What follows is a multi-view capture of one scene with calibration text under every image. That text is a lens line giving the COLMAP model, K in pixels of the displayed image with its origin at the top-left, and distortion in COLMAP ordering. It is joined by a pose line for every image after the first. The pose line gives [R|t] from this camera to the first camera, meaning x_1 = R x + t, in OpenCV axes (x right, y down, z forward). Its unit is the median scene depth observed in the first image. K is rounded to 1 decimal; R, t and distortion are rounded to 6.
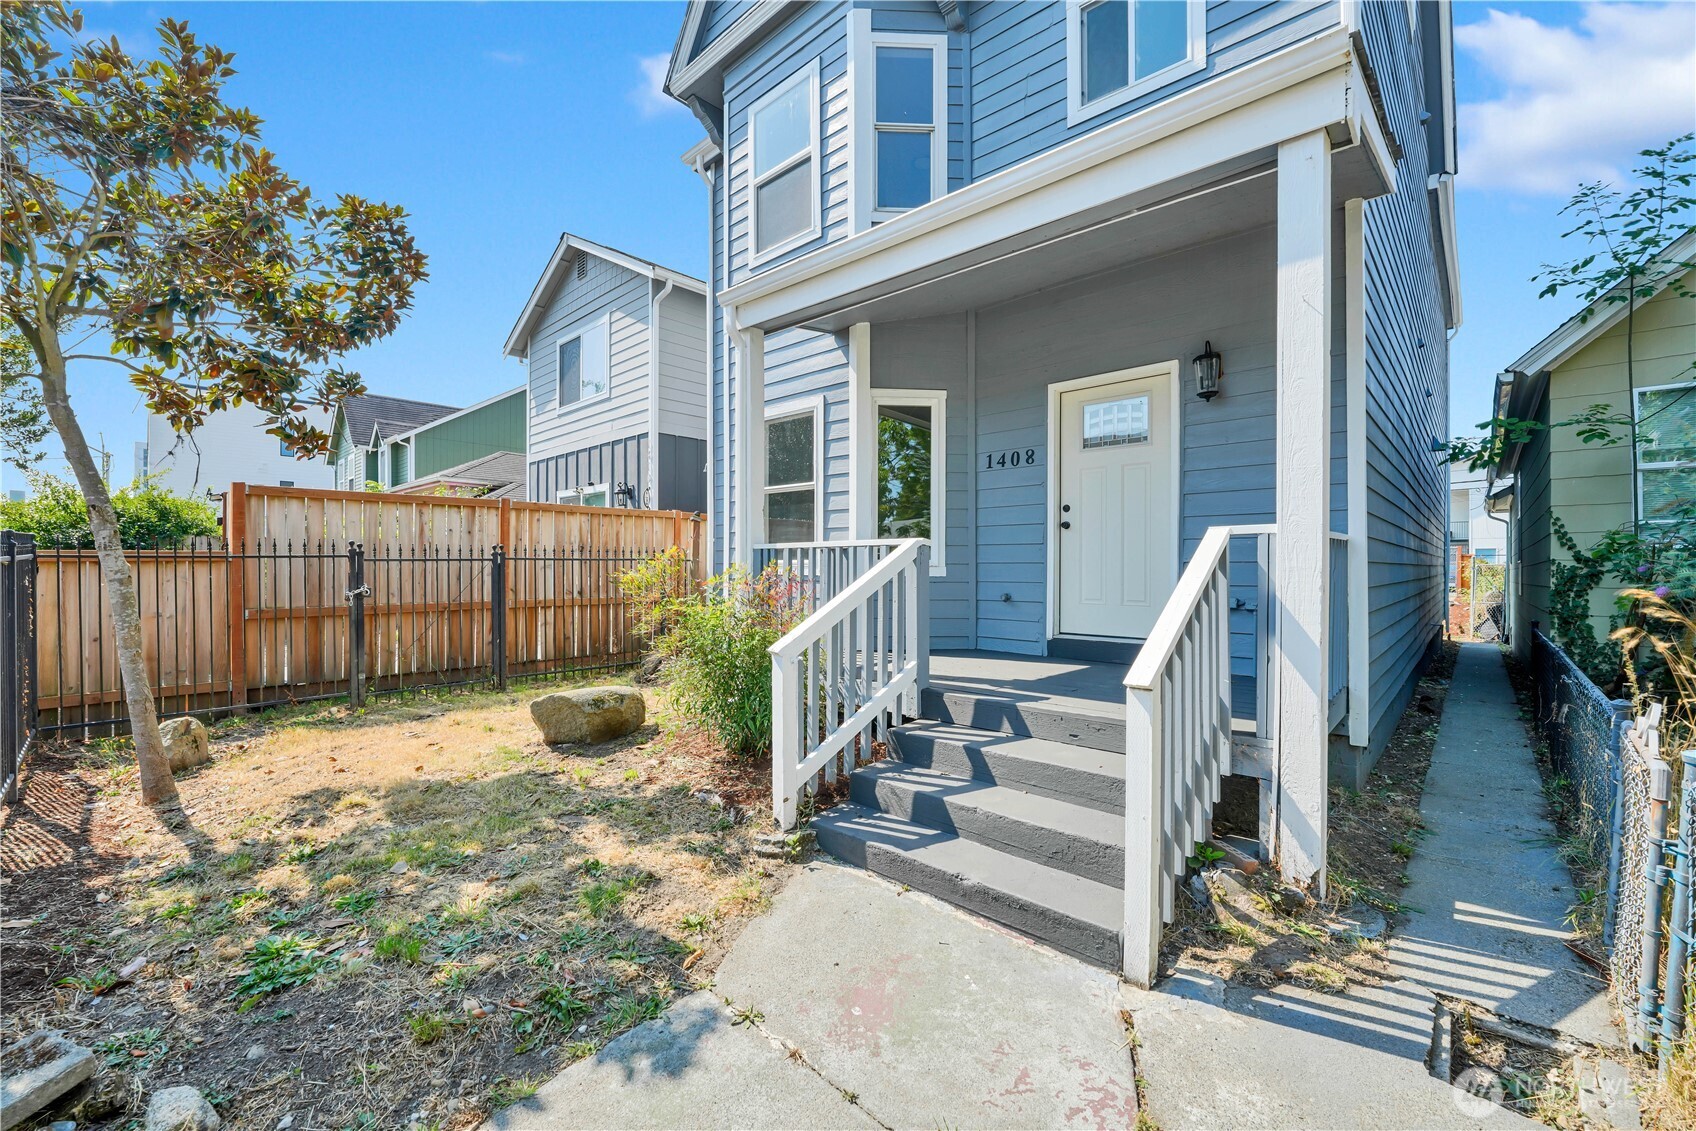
lens RADIAL K [[696.6, 0, 848.0], [0, 696.6, 565.5], [0, 0, 1]] dist [-0.003411, -0.000292]
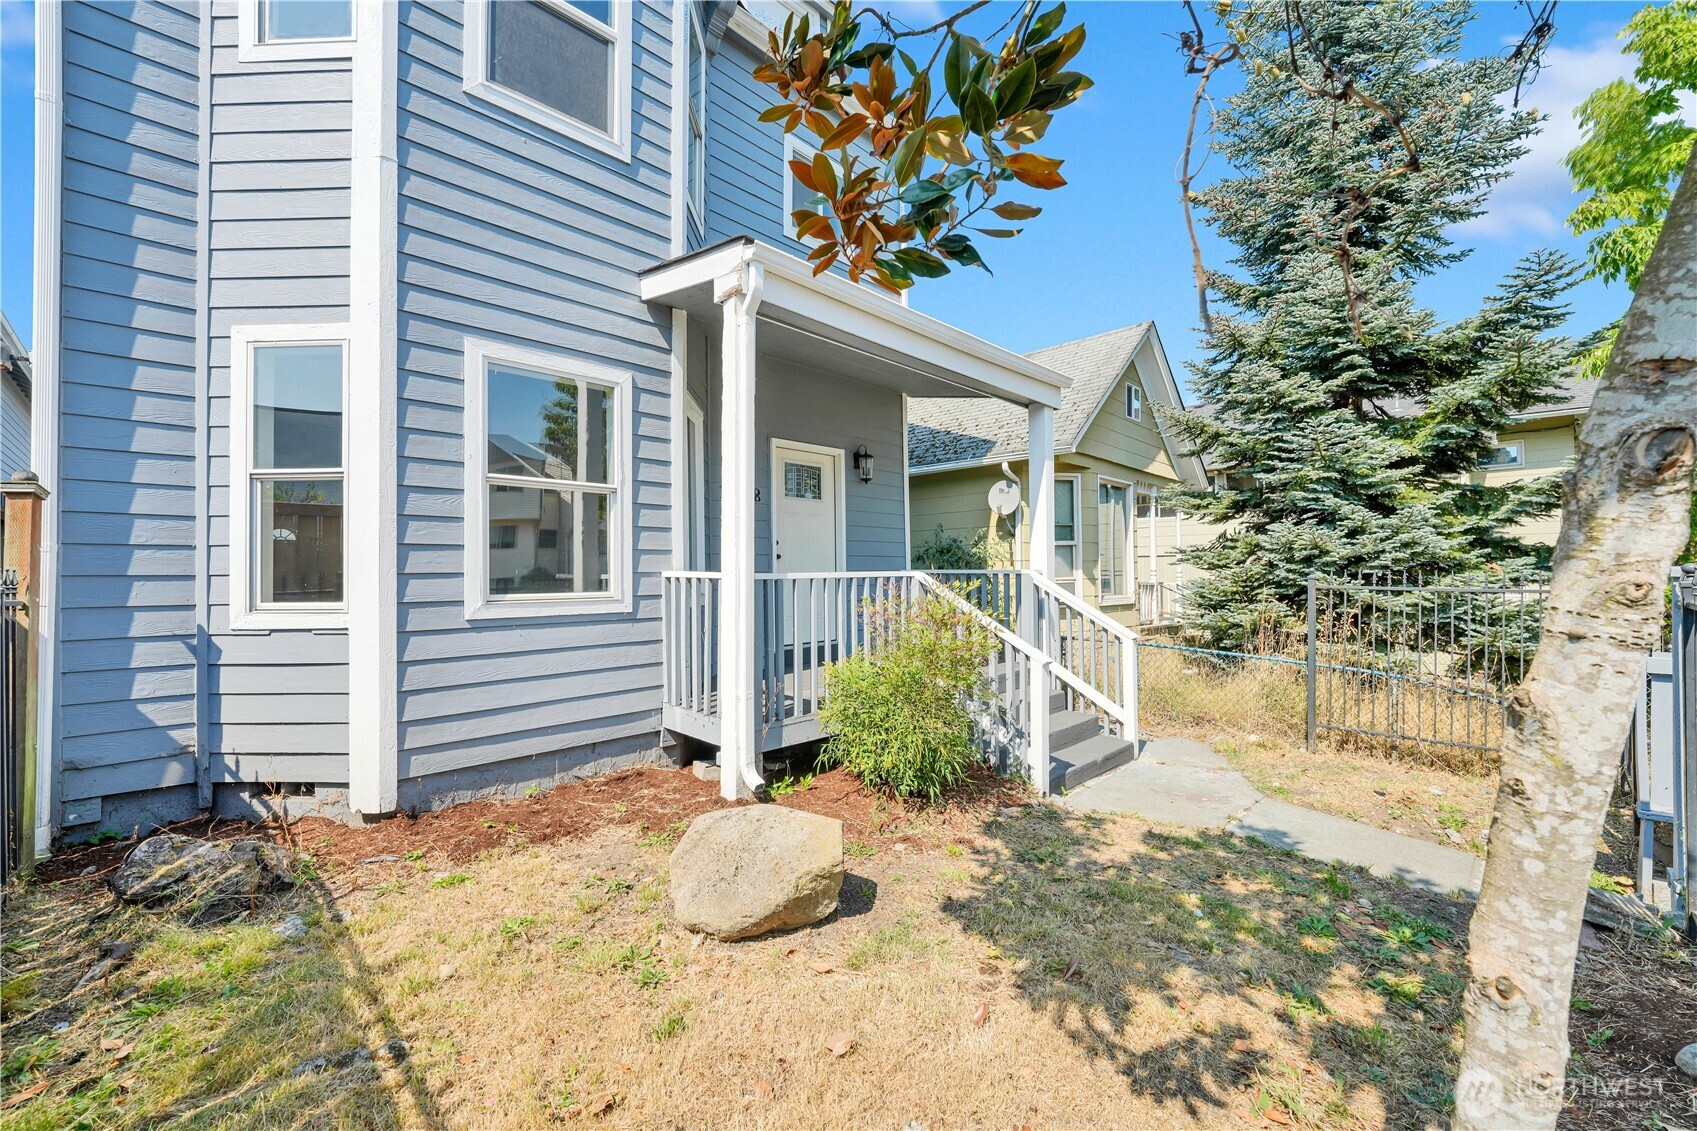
lens RADIAL K [[697.0, 0, 848.5], [0, 697.0, 565.5], [0, 0, 1]] dist [-0.003411, -0.000292]
pose [[0.012423, 0.006075, 0.999904, -0.842666], [0.009222, 0.999938, -0.006190, -0.031236], [-0.999880, 0.009298, 0.012366, 0.807048]]
